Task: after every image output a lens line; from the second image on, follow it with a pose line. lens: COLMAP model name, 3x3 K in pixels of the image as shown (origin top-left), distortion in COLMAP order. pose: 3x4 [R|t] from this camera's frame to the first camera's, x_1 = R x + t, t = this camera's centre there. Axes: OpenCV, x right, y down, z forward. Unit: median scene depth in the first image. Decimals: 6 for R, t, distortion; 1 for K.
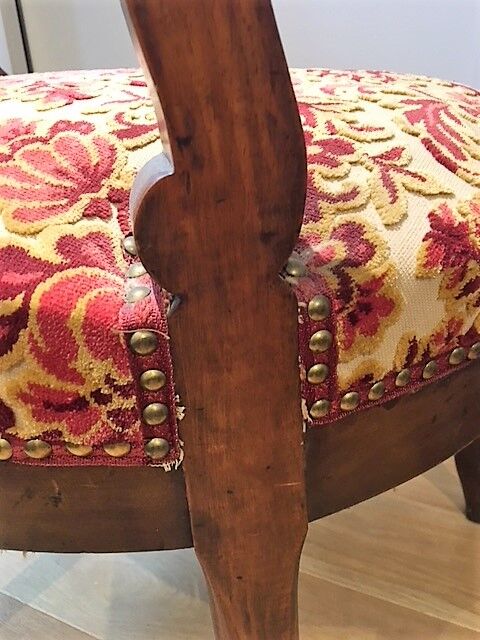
lens RADIAL K [[552.6, 0, 240.0], [0, 552.6, 320.0], [0, 0, 1]] dist [0.007366, 0.002143]
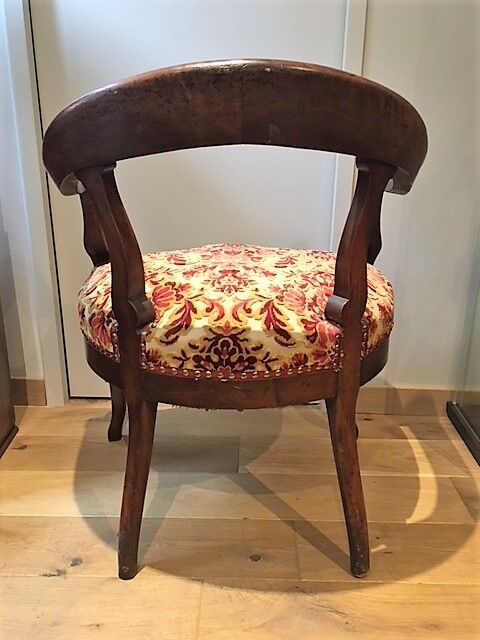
lens RADIAL K [[552.6, 0, 240.0], [0, 552.6, 320.0], [0, 0, 1]] dist [0.007366, 0.002143]
pose [[0.909345, -0.074561, 0.409307, -2.499816], [0.123460, 0.987856, -0.094335, 0.205603], [-0.397302, 0.136316, 0.907507, -2.522059]]
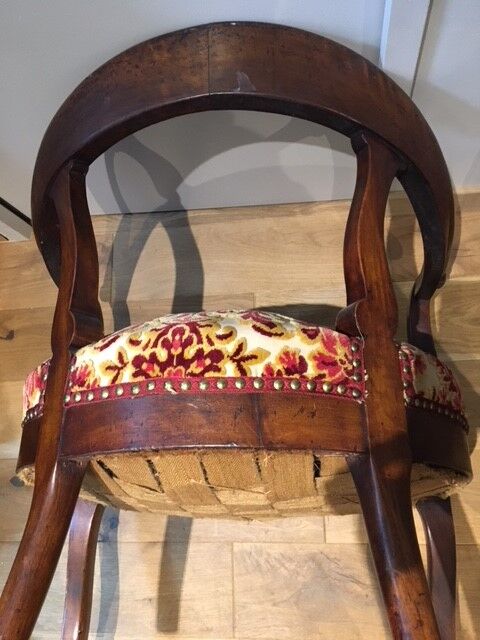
lens RADIAL K [[552.6, 0, 240.0], [0, 552.6, 320.0], [0, 0, 1]] dist [0.007366, 0.002143]
pose [[0.963513, 0.183350, 0.195003, -1.252765], [0.029905, 0.650239, -0.759141, 1.975473], [-0.265987, 0.737273, 0.621031, -0.680305]]
